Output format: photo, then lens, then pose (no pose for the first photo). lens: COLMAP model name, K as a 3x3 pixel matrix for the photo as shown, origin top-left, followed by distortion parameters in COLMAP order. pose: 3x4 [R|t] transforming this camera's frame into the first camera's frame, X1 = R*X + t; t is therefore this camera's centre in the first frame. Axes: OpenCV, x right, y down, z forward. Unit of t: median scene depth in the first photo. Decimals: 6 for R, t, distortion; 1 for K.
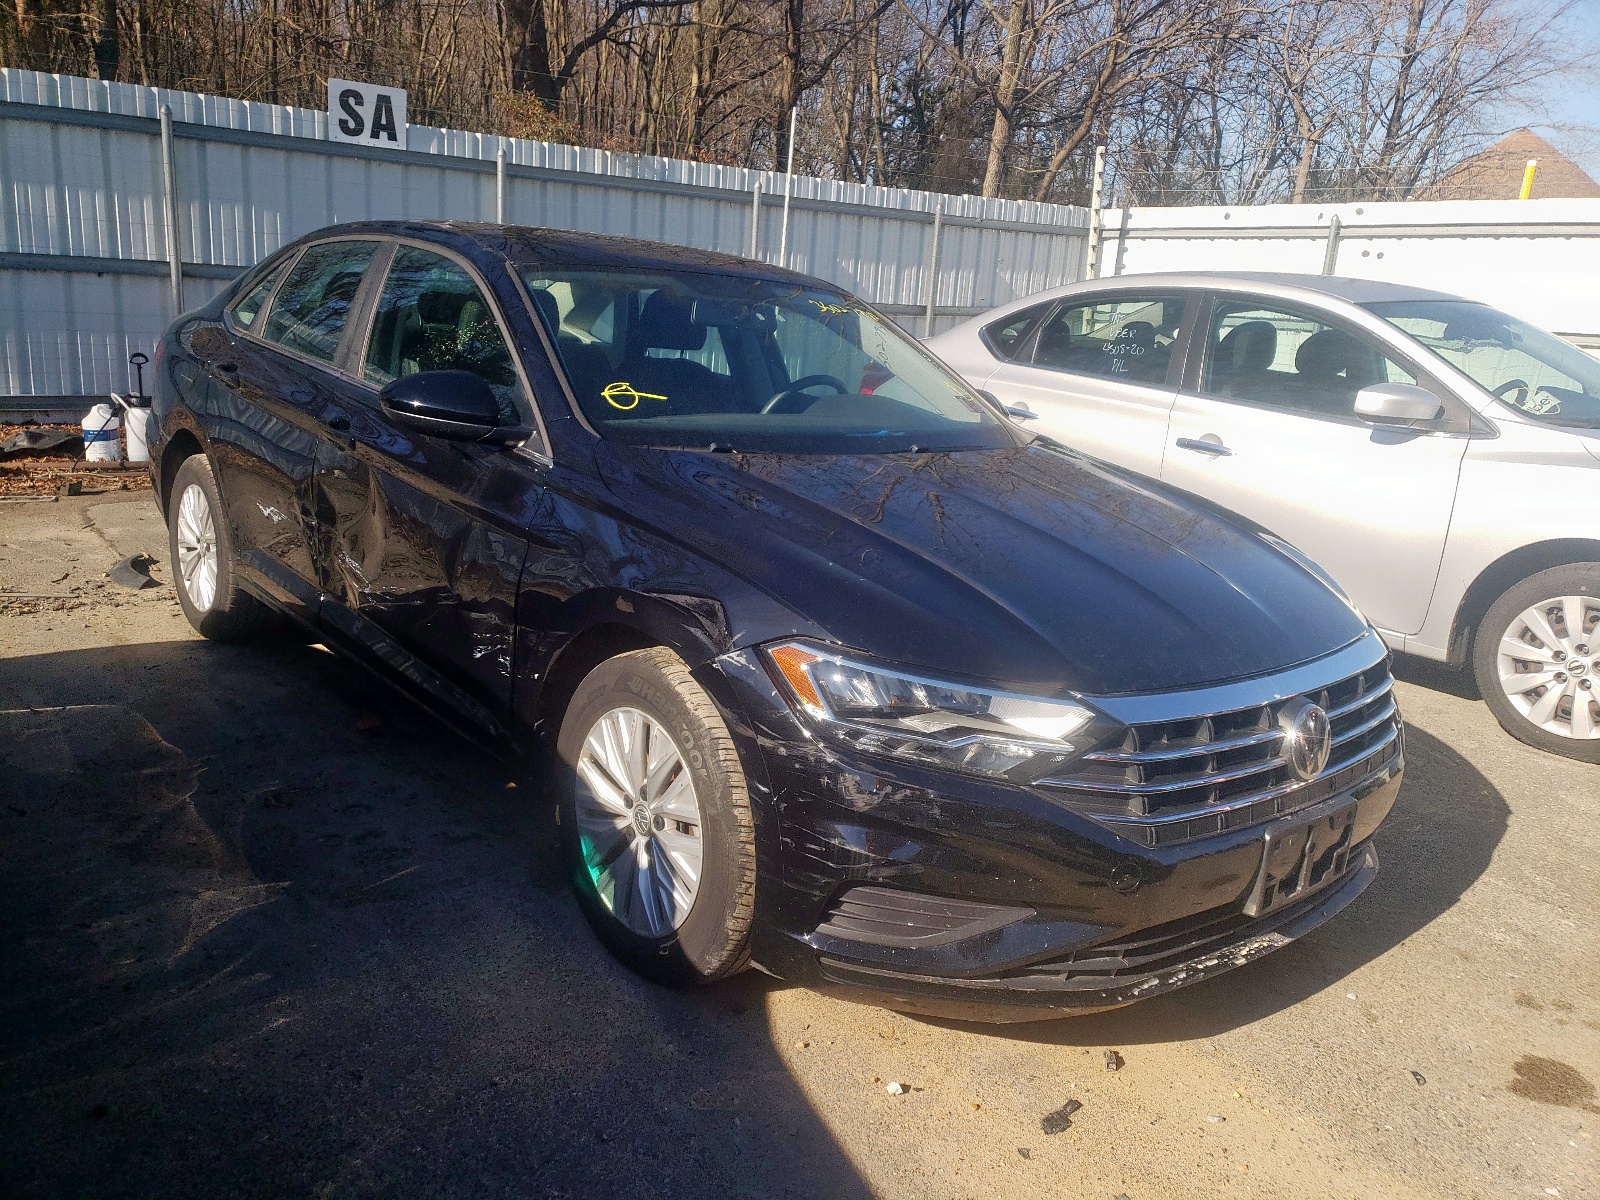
lens RADIAL K [[1278.4, 0, 800.0], [0, 1278.4, 600.0], [0, 0, 1]] dist [-0.000989, -0.002002]
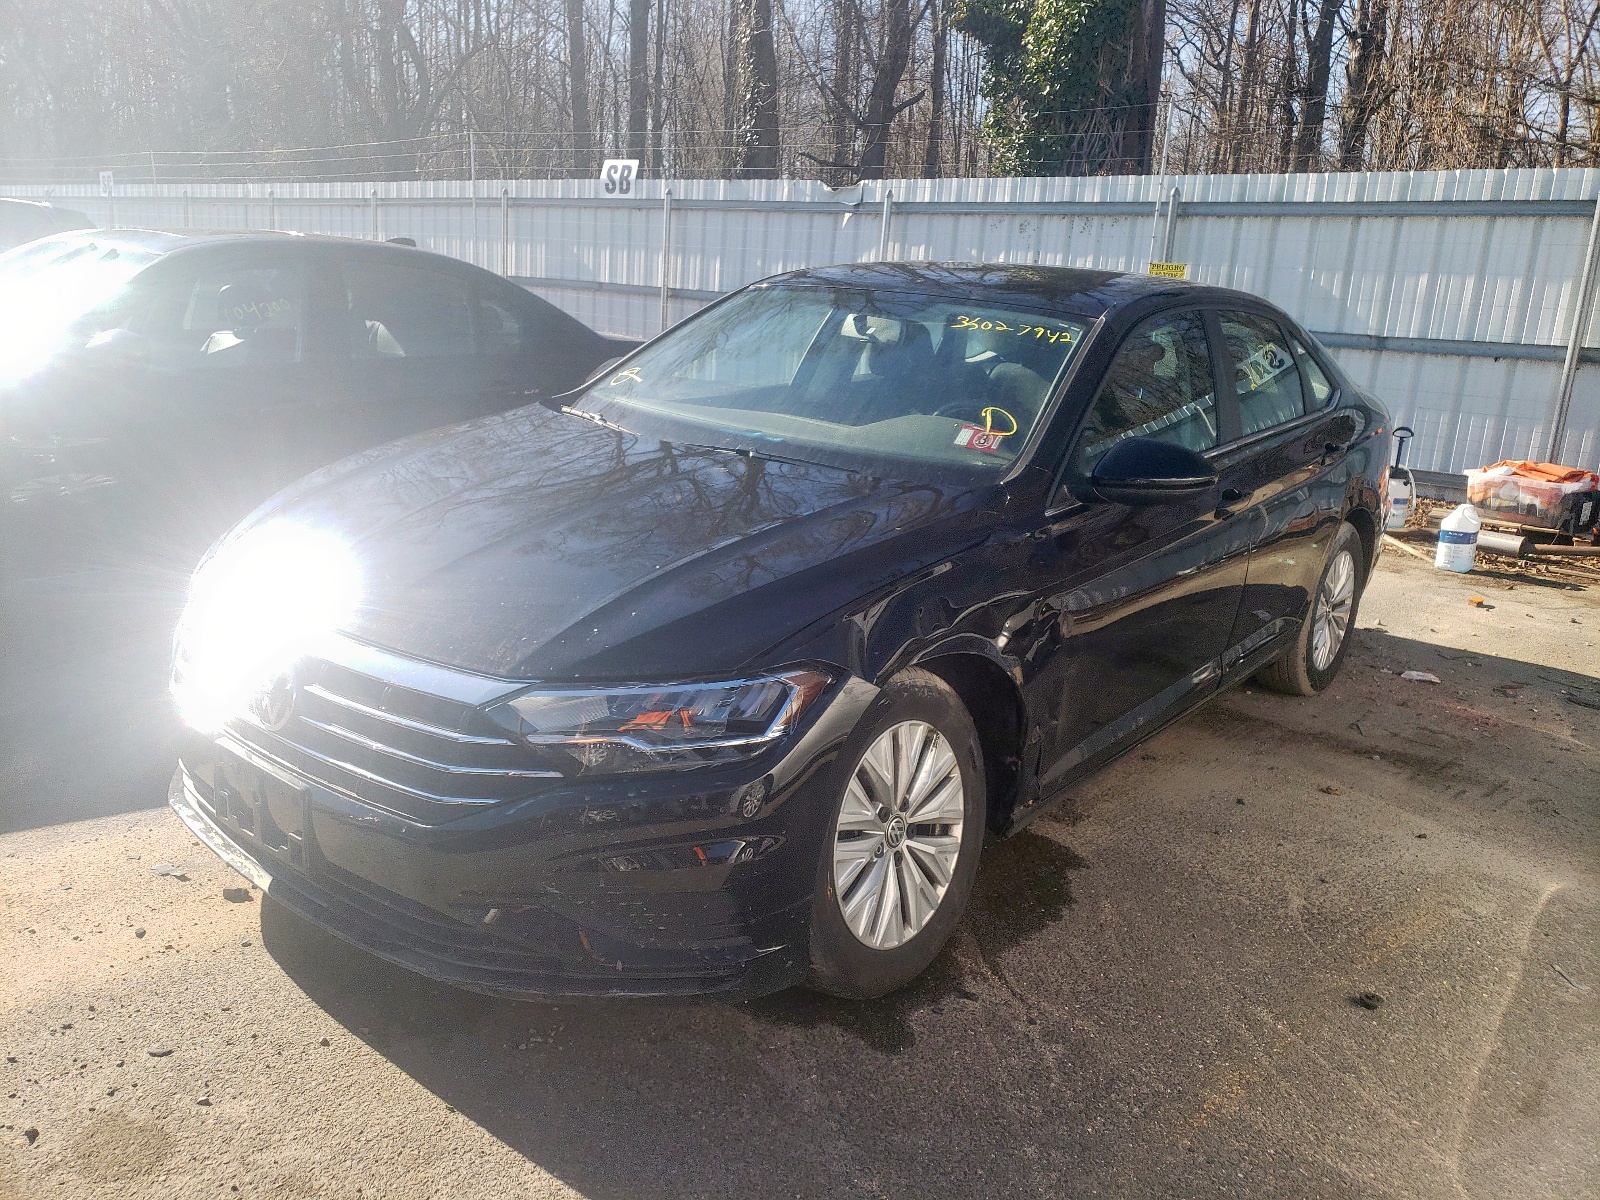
lens RADIAL K [[1258.5, 0, 800.0], [0, 1258.5, 600.0], [0, 0, 1]] dist [0.031710, 0.001162]
pose [[0.246782, 0.185890, -0.951075, 0.585196], [-0.272684, 0.955095, 0.115920, -0.067798], [0.929915, 0.230735, 0.286389, 0.433143]]
